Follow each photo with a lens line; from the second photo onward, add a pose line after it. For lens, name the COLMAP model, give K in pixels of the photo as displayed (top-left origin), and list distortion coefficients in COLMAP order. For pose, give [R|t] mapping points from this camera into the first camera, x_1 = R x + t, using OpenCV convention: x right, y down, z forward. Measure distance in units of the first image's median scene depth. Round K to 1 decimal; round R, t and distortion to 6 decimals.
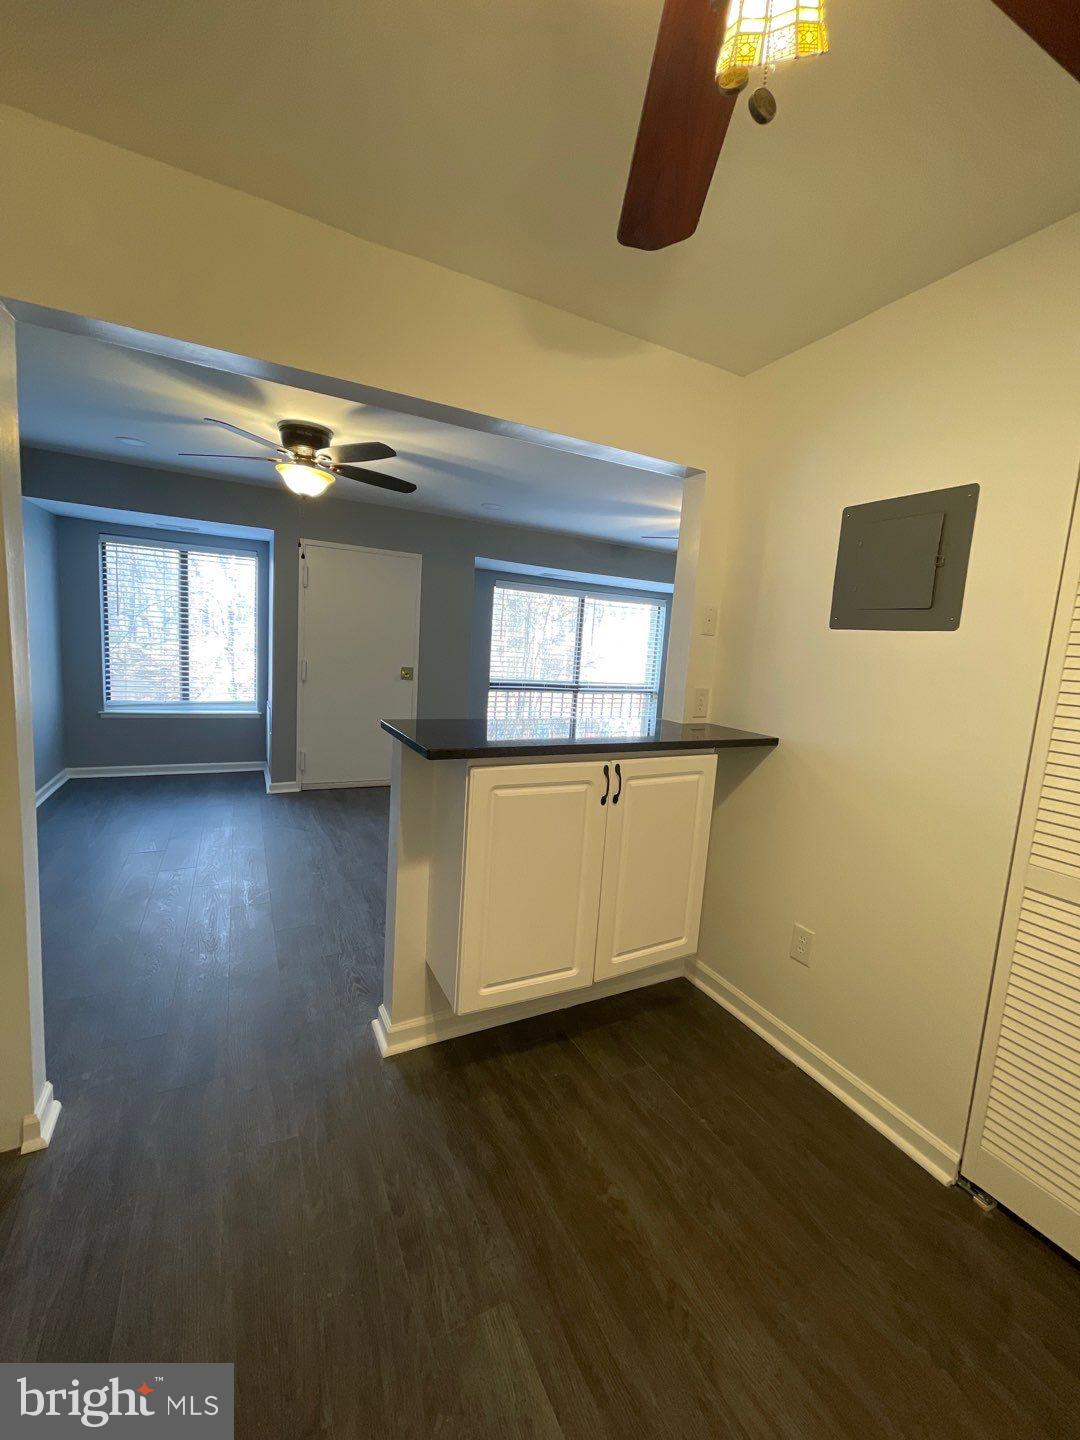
lens RADIAL K [[582.8, 0, 546.8], [0, 582.8, 712.8], [0, 0, 1]] dist [-0.004020, 0.000807]
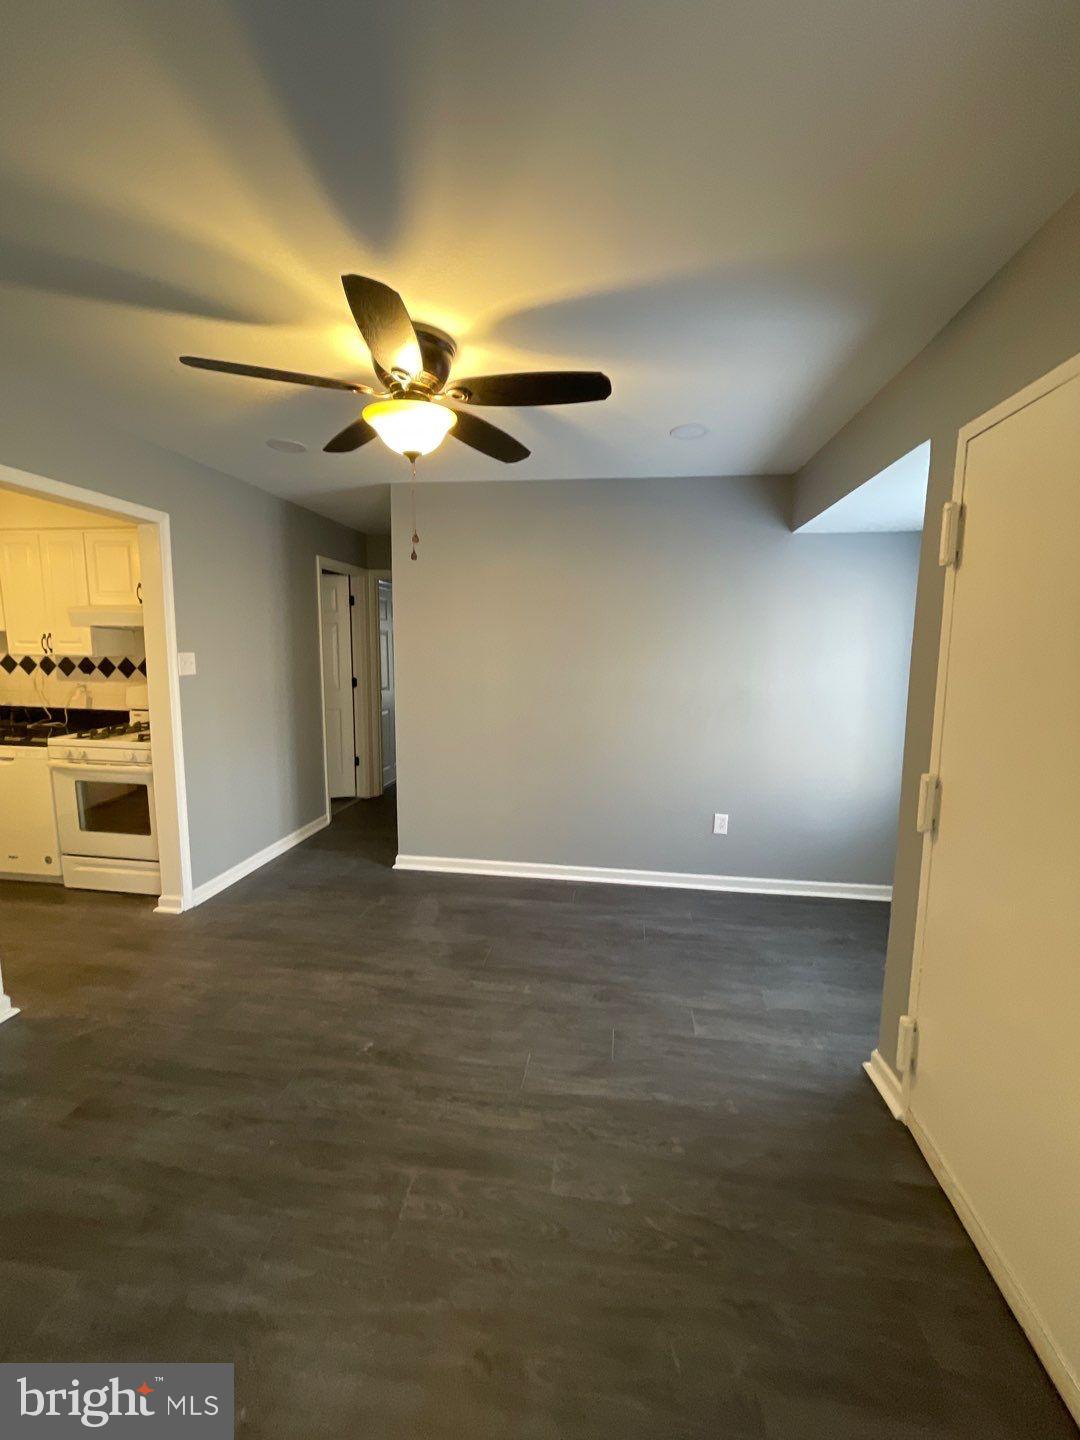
lens RADIAL K [[582.8, 0, 550.0], [0, 582.8, 712.7], [0, 0, 1]] dist [-0.004020, 0.000807]
pose [[-0.581271, 0.016838, -0.813536, 0.004217], [-0.149363, 0.980591, 0.127015, -0.124218], [0.799884, 0.195342, -0.567474, 0.906645]]
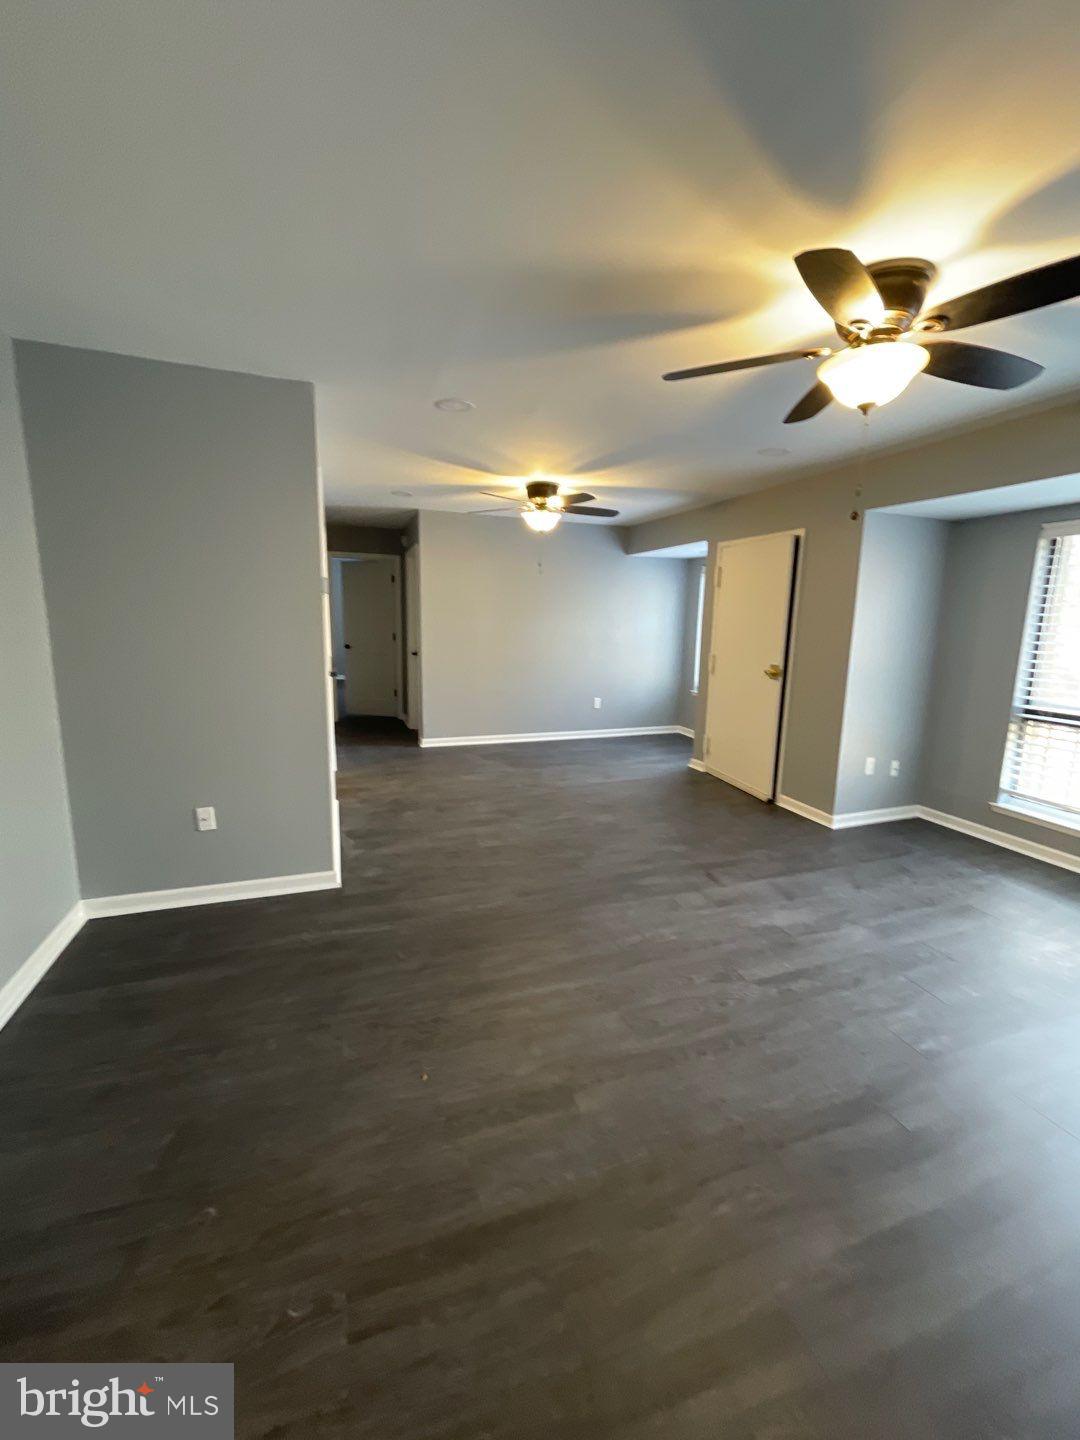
lens RADIAL K [[582.8, 0, 544.6], [0, 582.8, 715.9], [0, 0, 1]] dist [-0.004020, 0.000807]
pose [[-0.140666, 0.099560, -0.985039, 0.652674], [-0.146672, 0.981857, 0.120183, -0.055355], [0.979133, 0.161383, -0.123511, 0.759630]]
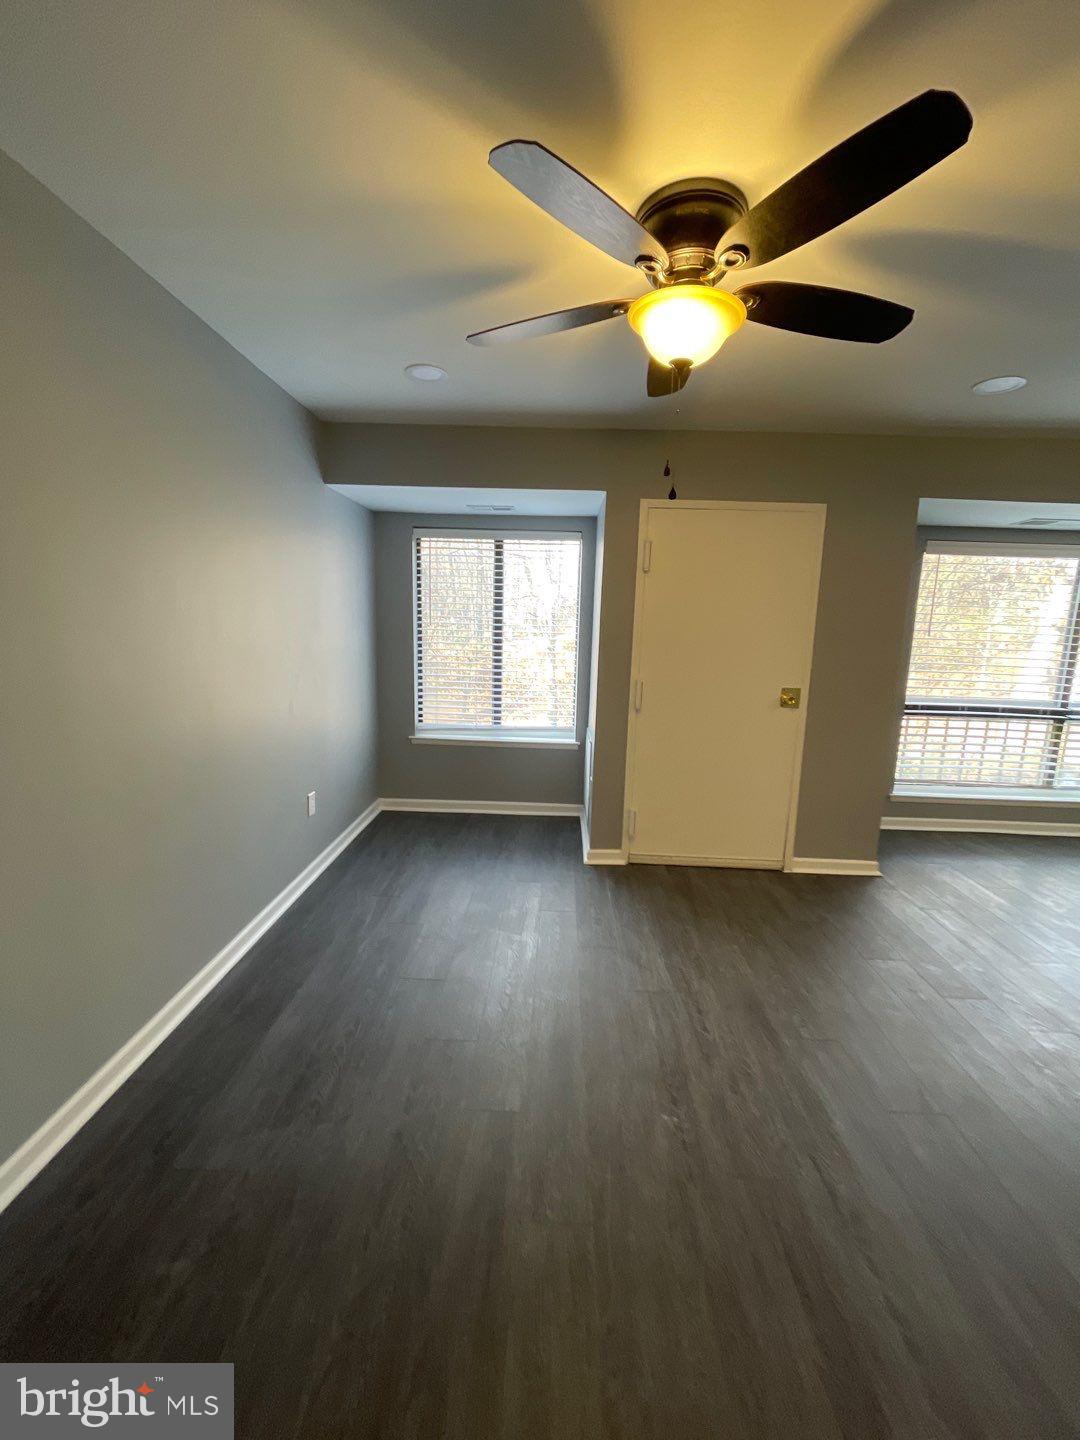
lens RADIAL K [[582.8, 0, 543.3], [0, 582.8, 715.0], [0, 0, 1]] dist [-0.004020, 0.000807]
pose [[0.870753, 0.037826, -0.490264, -0.159792], [-0.030223, 0.999269, 0.023419, -0.054627], [0.490791, -0.005575, 0.871259, 0.312732]]
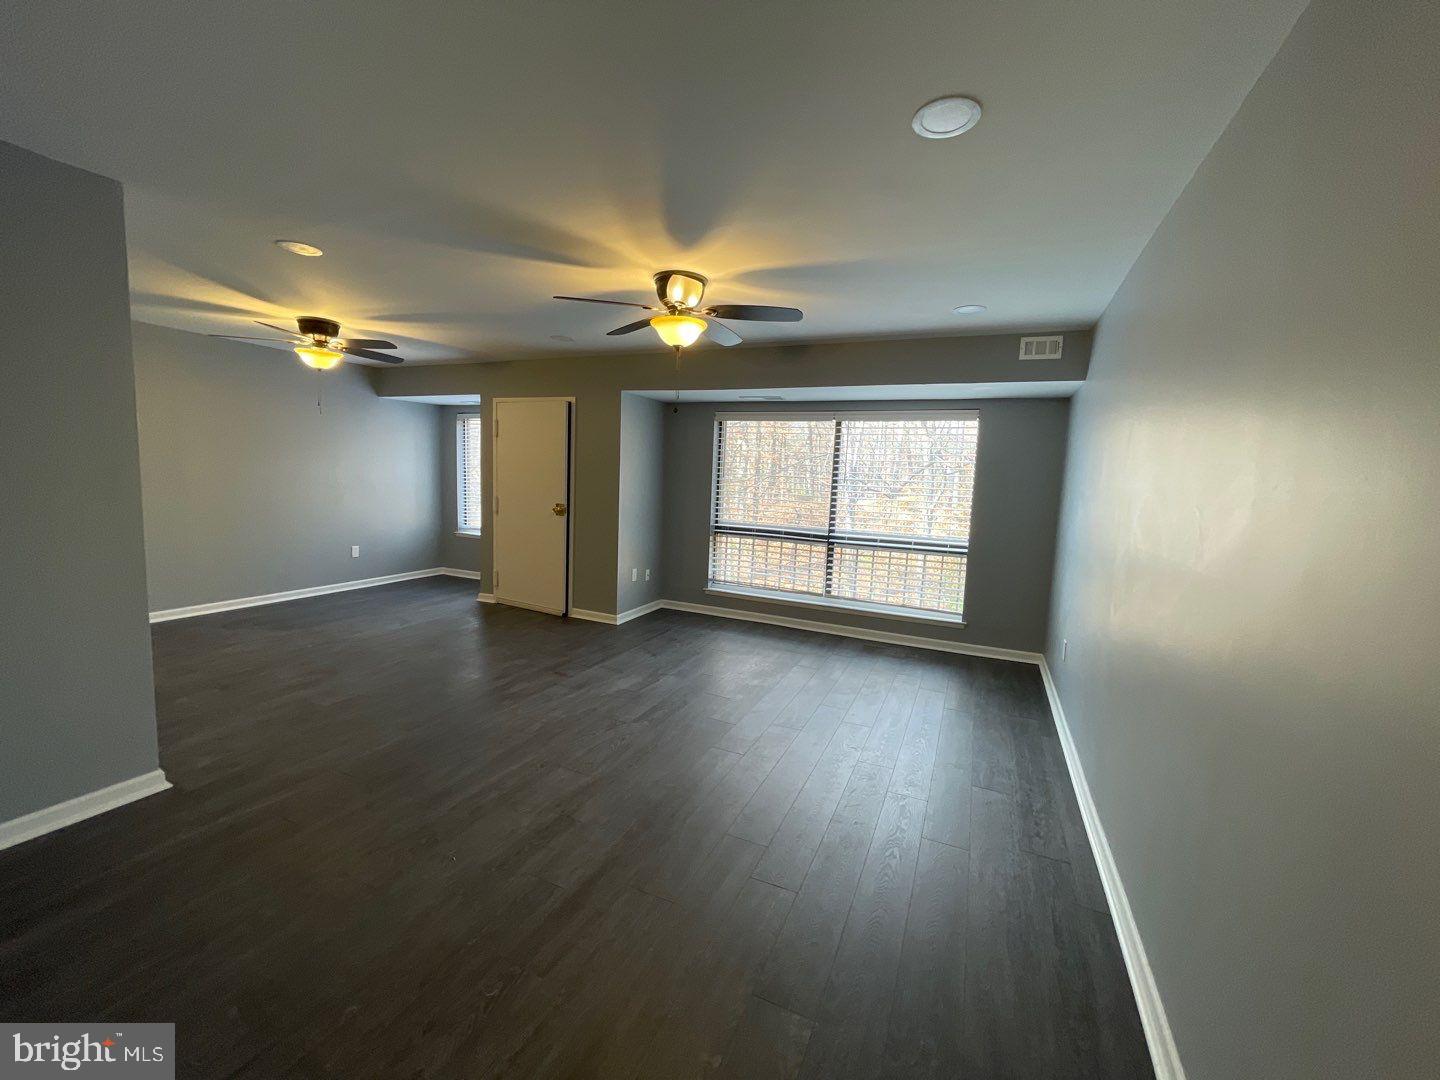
lens RADIAL K [[582.8, 0, 714.9], [0, 582.8, 538.8], [0, 0, 1]] dist [-0.004020, 0.000807]
pose [[0.605841, 0.047461, -0.794169, 0.763693], [-0.093626, 0.995536, -0.011928, -0.026632], [0.790057, 0.081581, 0.607580, 0.563531]]
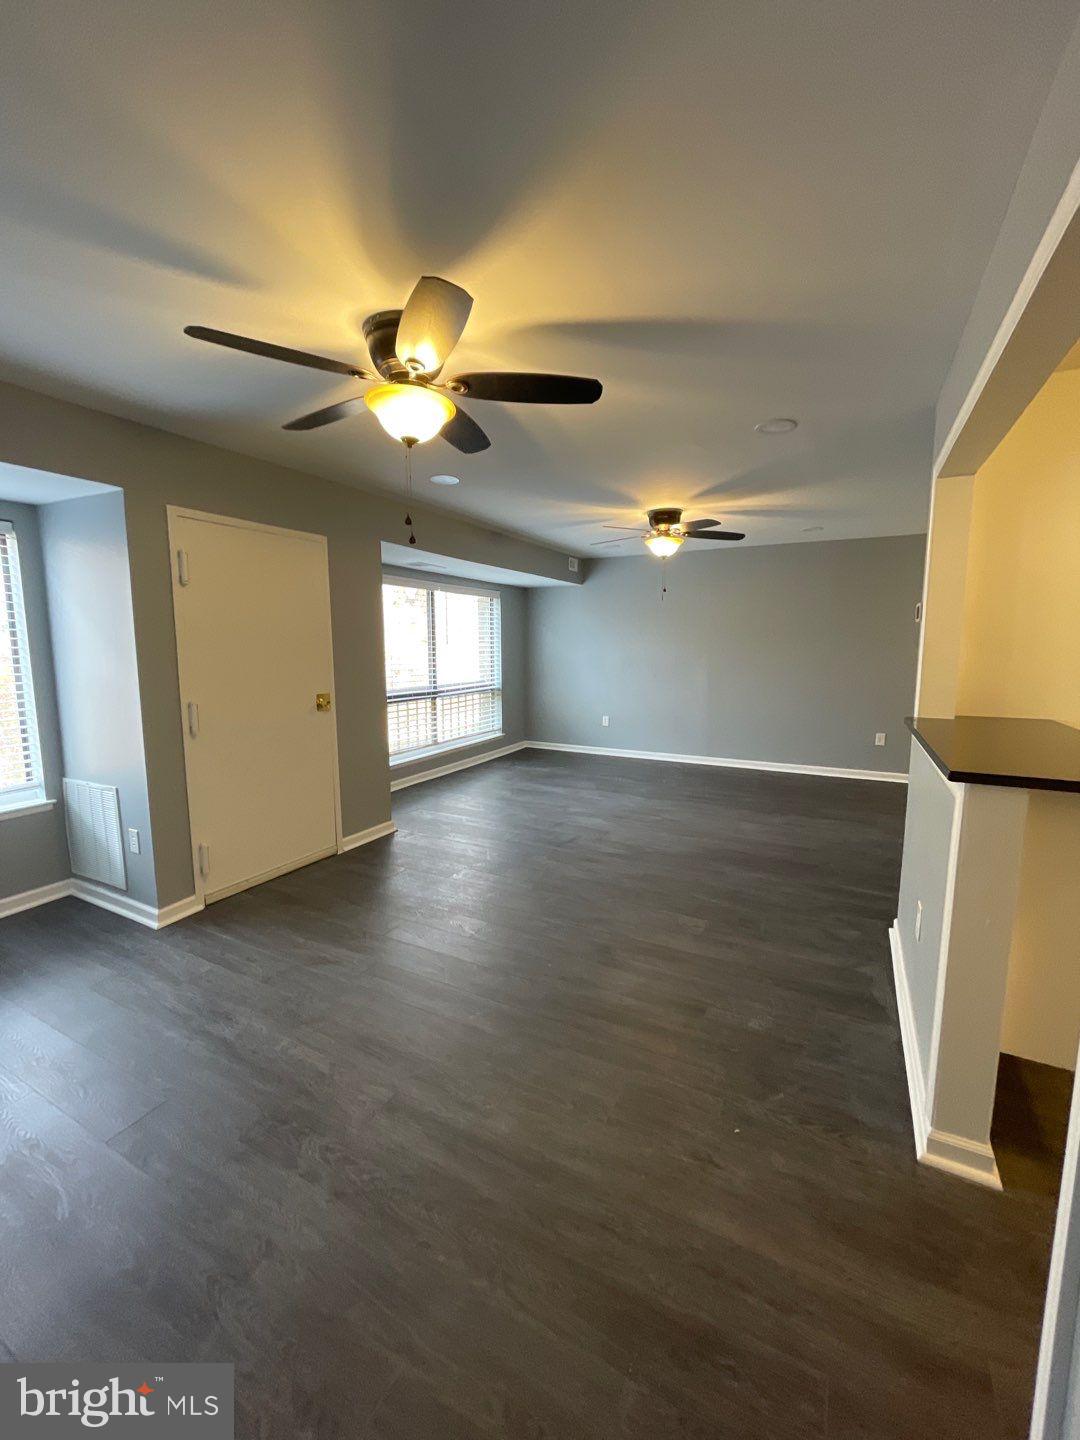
lens RADIAL K [[582.8, 0, 552.2], [0, 582.8, 710.5], [0, 0, 1]] dist [-0.004020, 0.000807]
pose [[0.817148, -0.131571, 0.561212, -0.406229], [0.121138, 0.991057, 0.055961, -0.061872], [-0.563556, 0.022256, 0.825778, 0.241455]]
